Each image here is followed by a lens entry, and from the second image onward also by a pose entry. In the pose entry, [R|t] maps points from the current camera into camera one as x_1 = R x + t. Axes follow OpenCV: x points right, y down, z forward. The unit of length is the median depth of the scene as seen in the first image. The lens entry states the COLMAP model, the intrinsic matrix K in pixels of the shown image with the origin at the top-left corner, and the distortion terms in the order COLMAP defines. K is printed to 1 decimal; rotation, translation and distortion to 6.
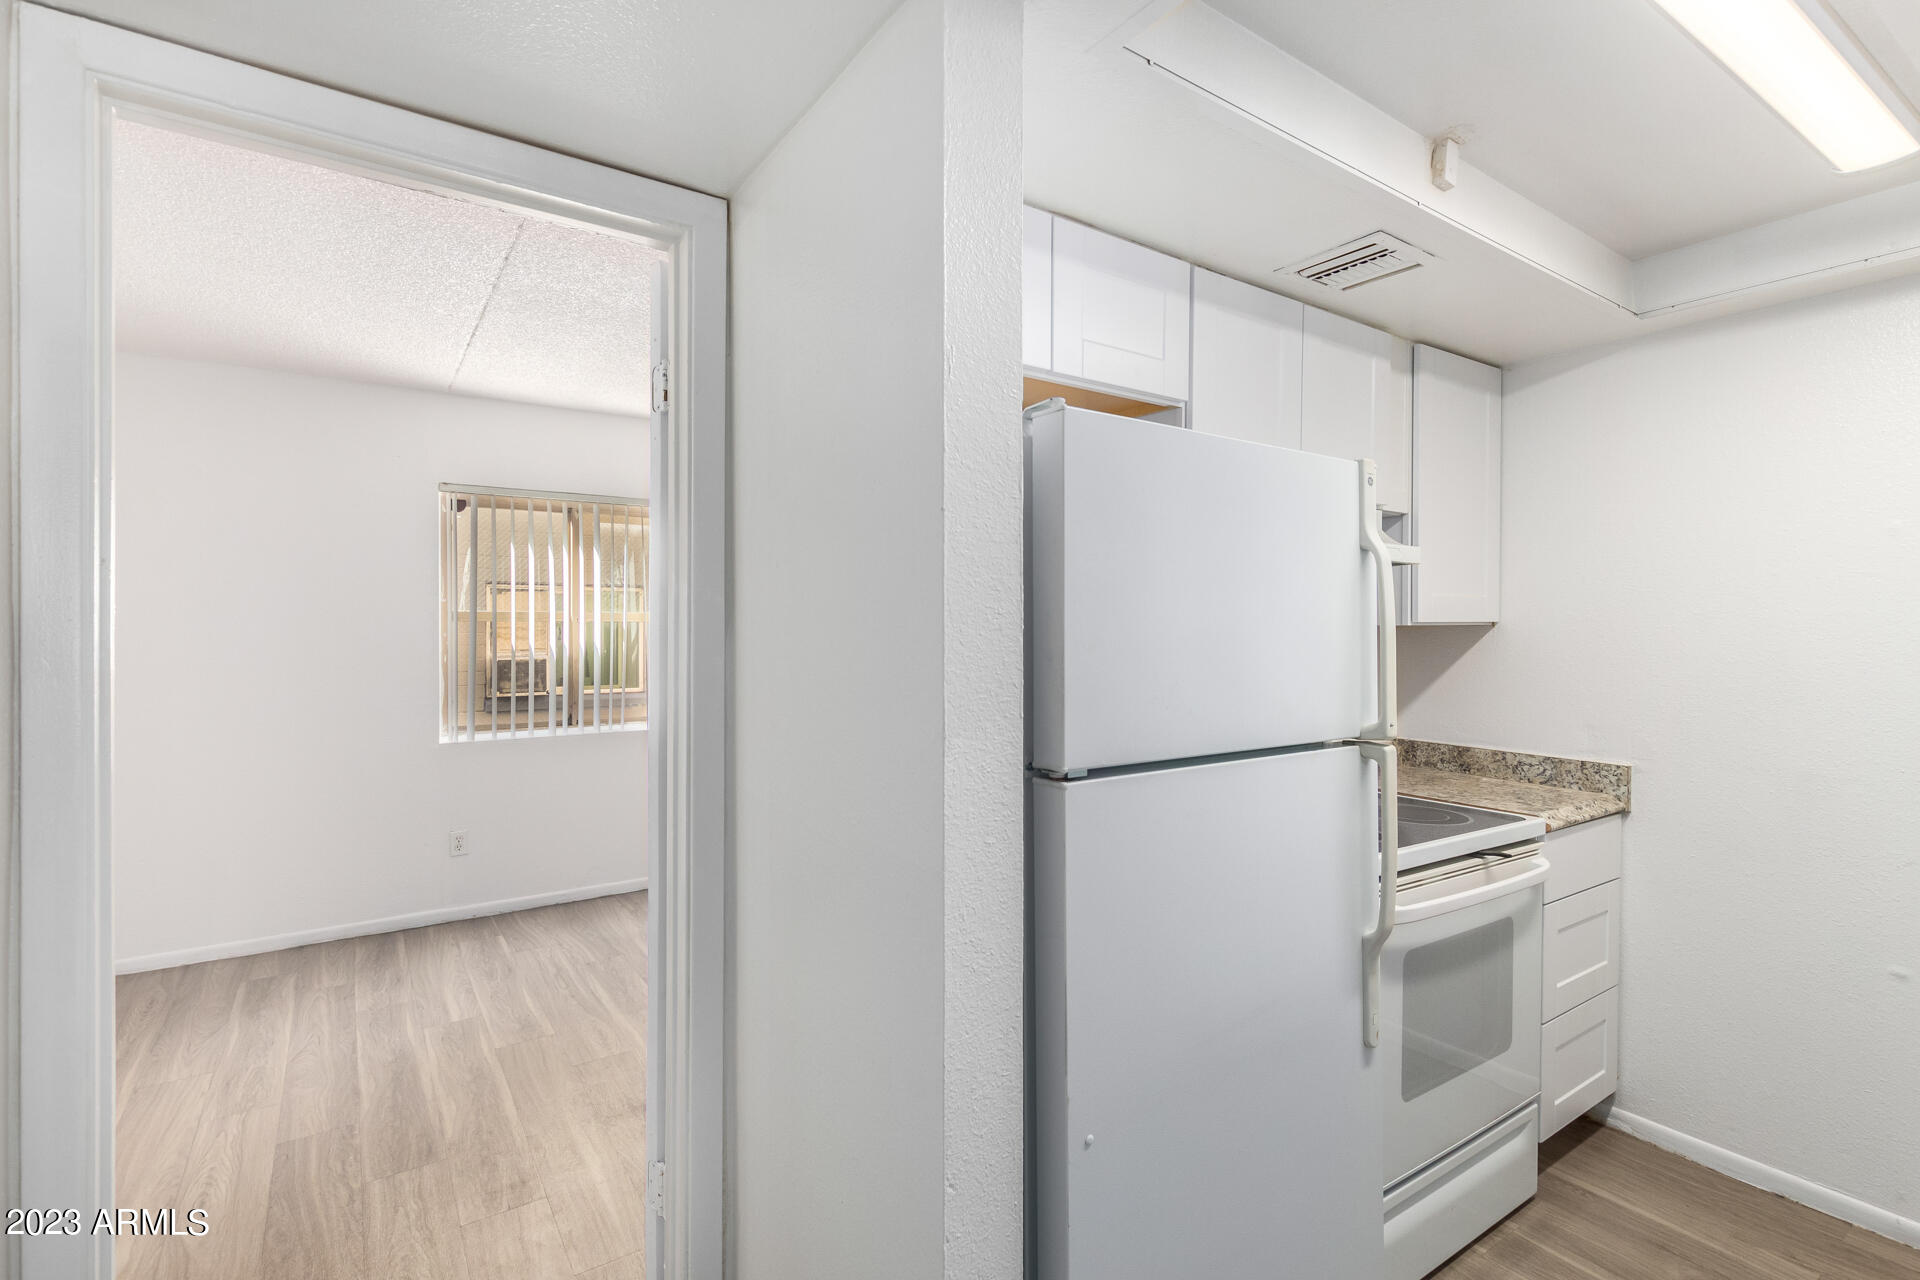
lens RADIAL K [[886.4, 0, 960.4], [0, 886.4, 638.8], [0, 0, 1]] dist [0.010055, 0.000200]
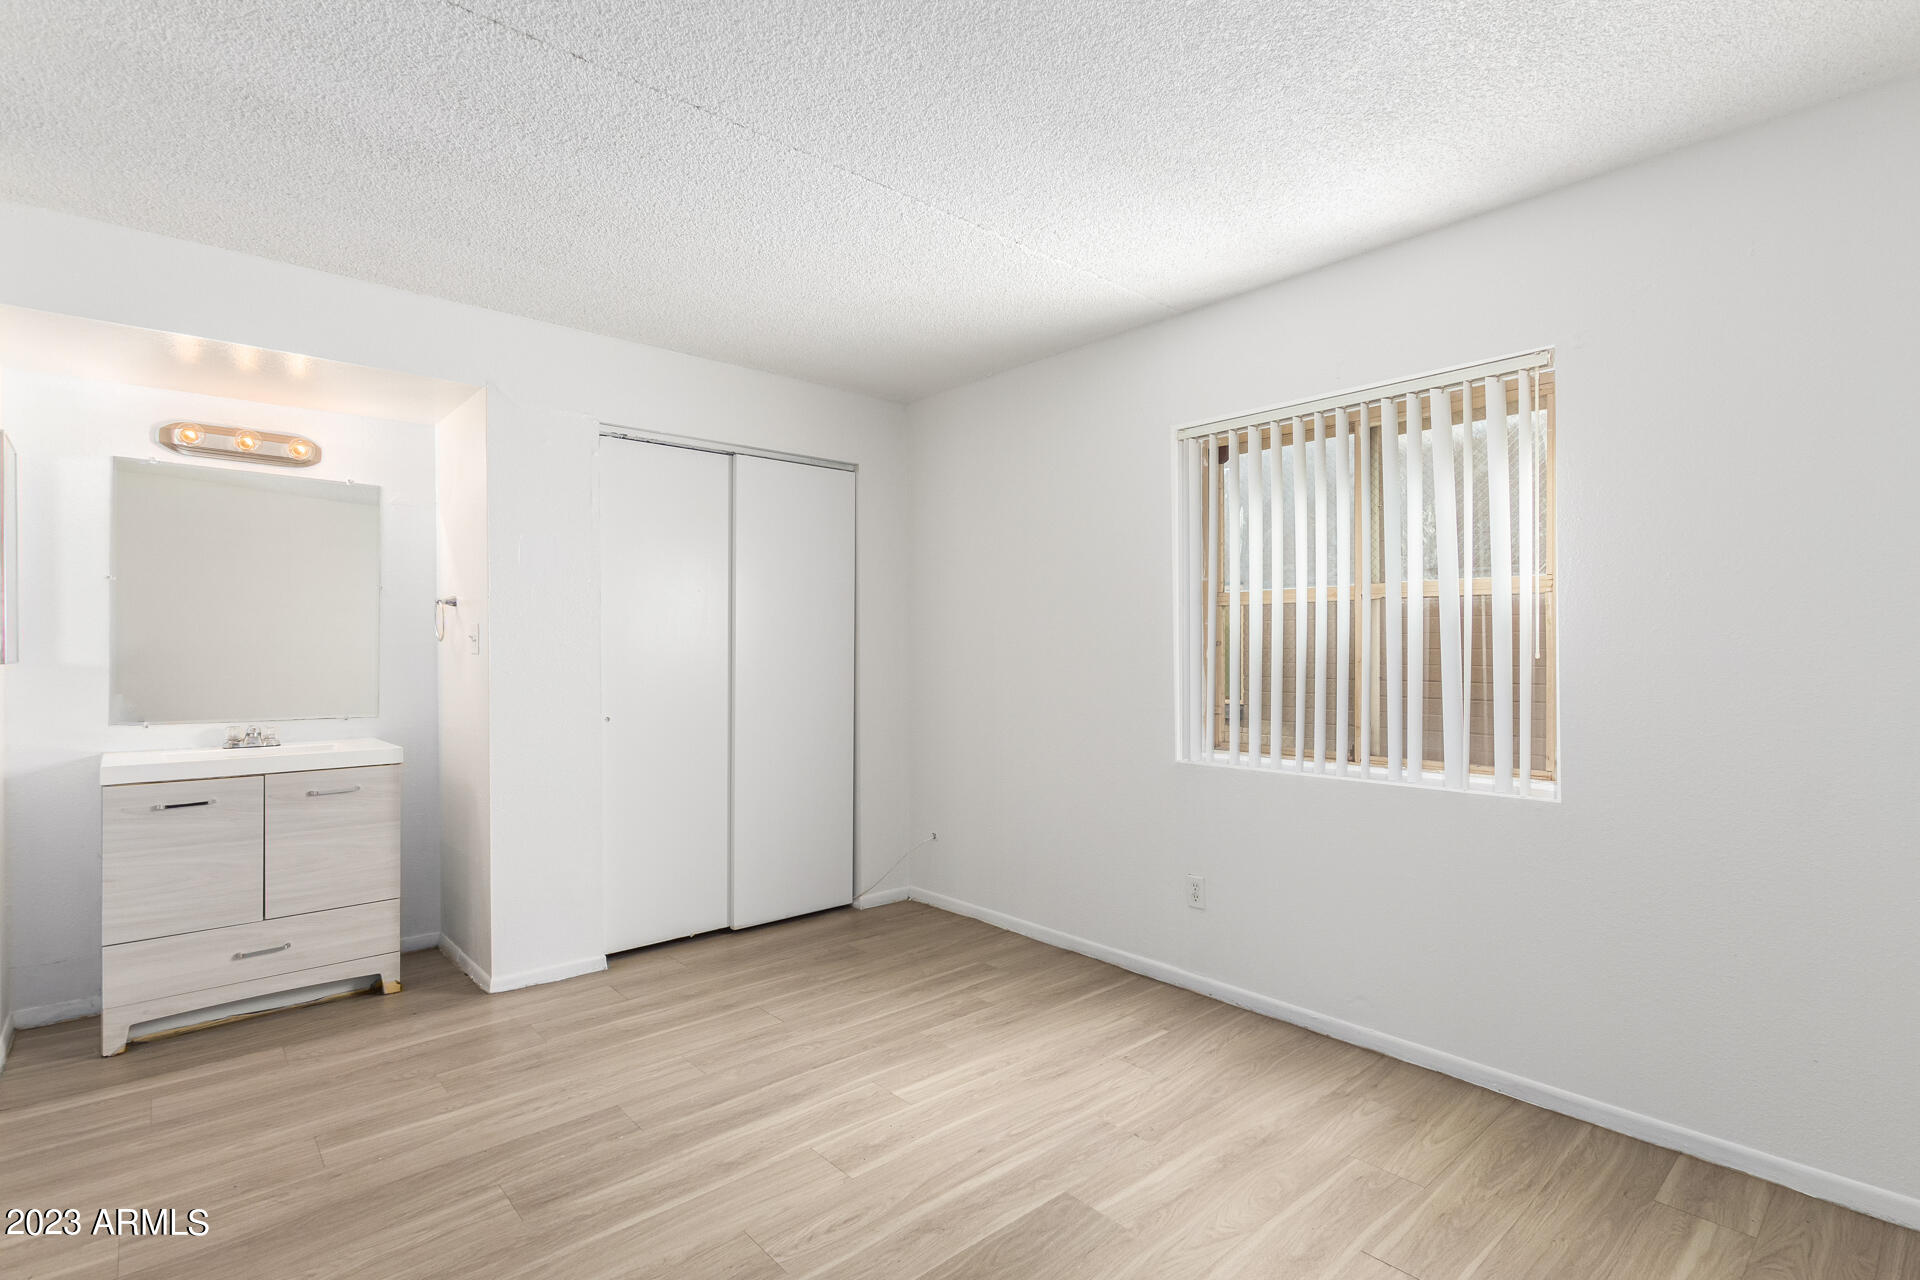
lens RADIAL K [[886.4, 0, 961.0], [0, 886.4, 652.1], [0, 0, 1]] dist [0.010055, 0.000200]
pose [[0.126236, 0.002882, -0.991996, 0.211498], [0.003291, 0.999989, 0.003324, 0.021098], [0.991995, -0.003685, 0.126225, 0.836679]]
